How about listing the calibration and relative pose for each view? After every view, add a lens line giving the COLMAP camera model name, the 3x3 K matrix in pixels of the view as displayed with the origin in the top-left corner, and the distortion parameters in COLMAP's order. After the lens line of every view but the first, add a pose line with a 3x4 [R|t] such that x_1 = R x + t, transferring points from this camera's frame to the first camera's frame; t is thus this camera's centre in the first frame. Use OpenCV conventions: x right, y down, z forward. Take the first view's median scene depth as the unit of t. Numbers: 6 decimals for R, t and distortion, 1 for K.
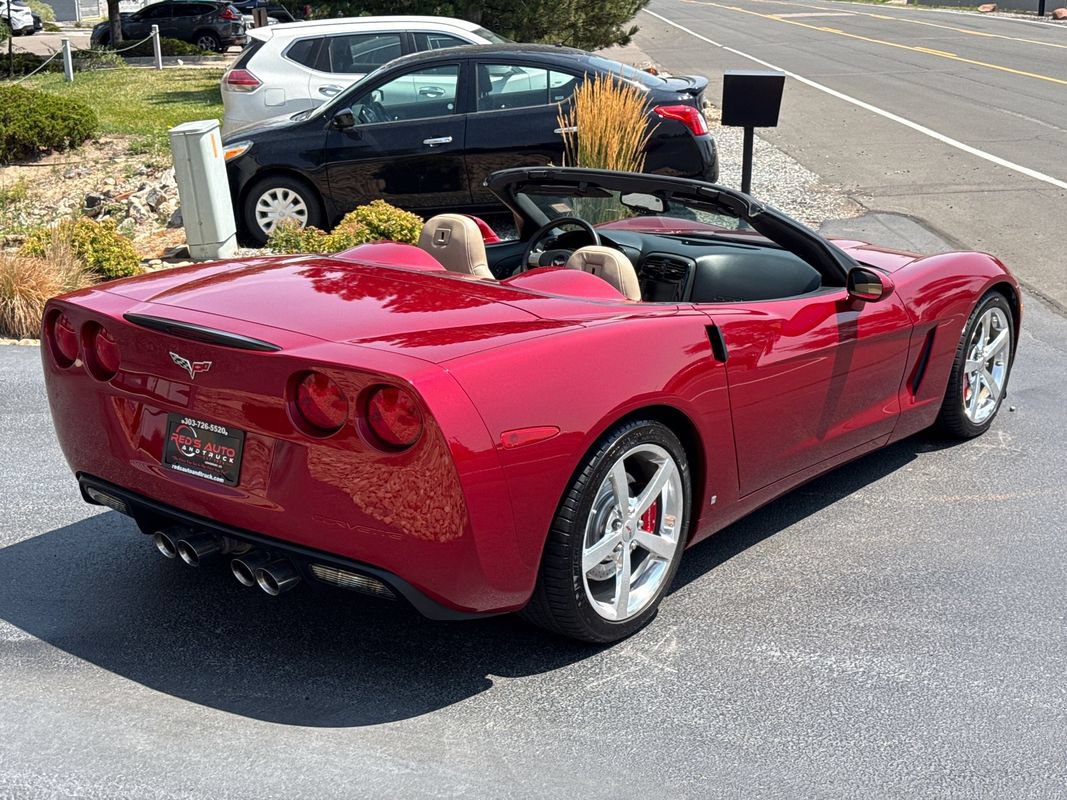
lens RADIAL K [[1496.3, 0, 538.0], [0, 1496.3, 397.5], [0, 0, 1]] dist [0.197412, -0.393920]
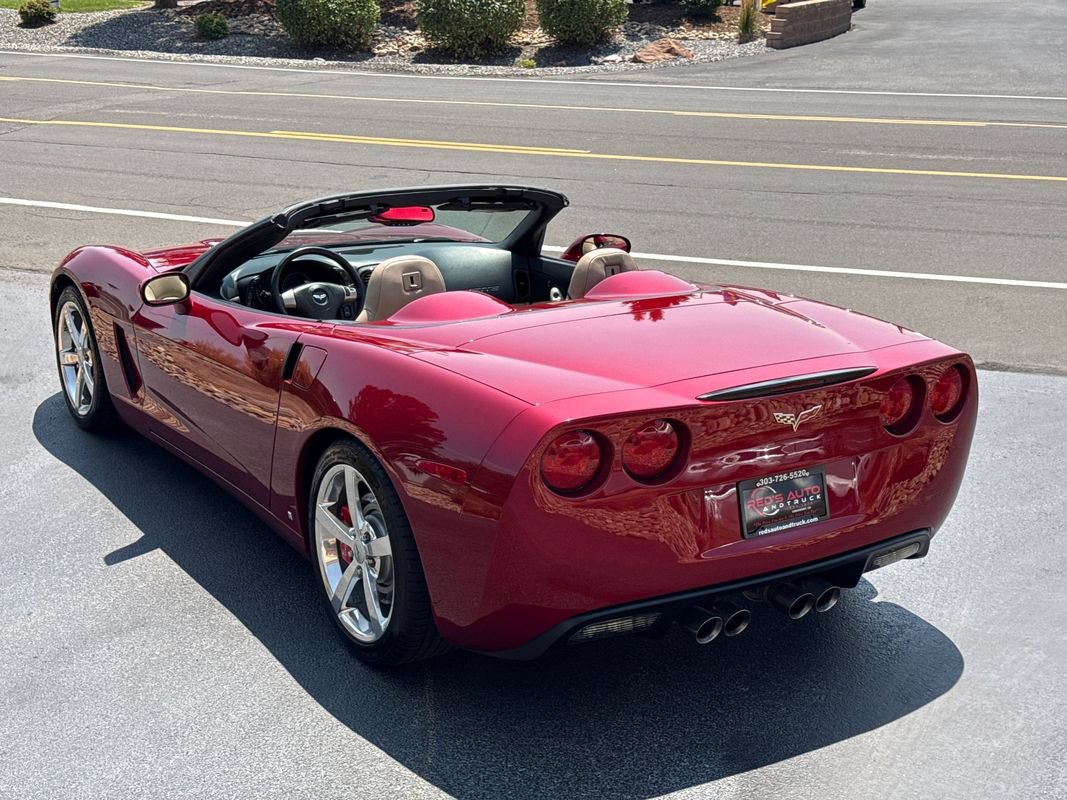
lens RADIAL K [[1496.3, 0, 538.0], [0, 1496.3, 397.5], [0, 0, 1]] dist [0.197412, -0.393920]
pose [[0.331724, -0.269685, 0.904007, -1.135016], [0.235456, 0.951609, 0.197486, -0.259409], [-0.913521, 0.147343, 0.379170, 0.760422]]
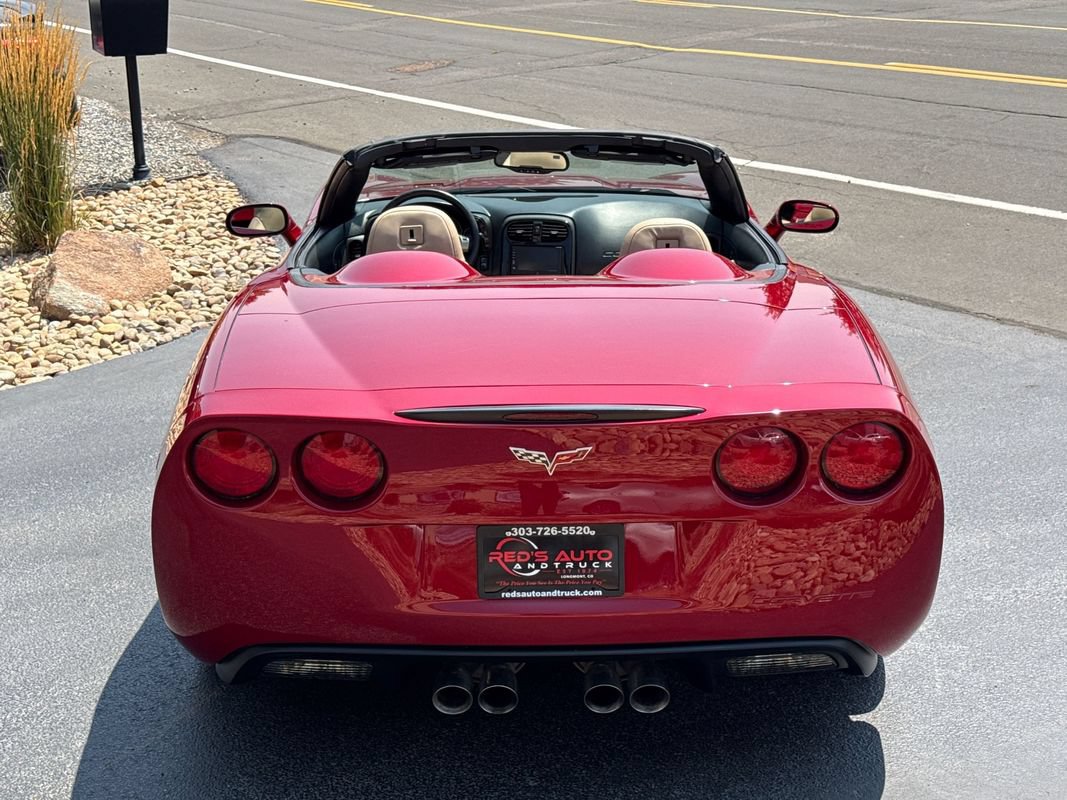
lens RADIAL K [[1496.3, 0, 538.0], [0, 1496.3, 397.5], [0, 0, 1]] dist [0.197412, -0.393920]
pose [[0.784466, -0.219821, 0.579907, -0.645011], [0.181541, 0.975509, 0.124201, -0.141213], [-0.593006, 0.007846, 0.805160, 0.389880]]
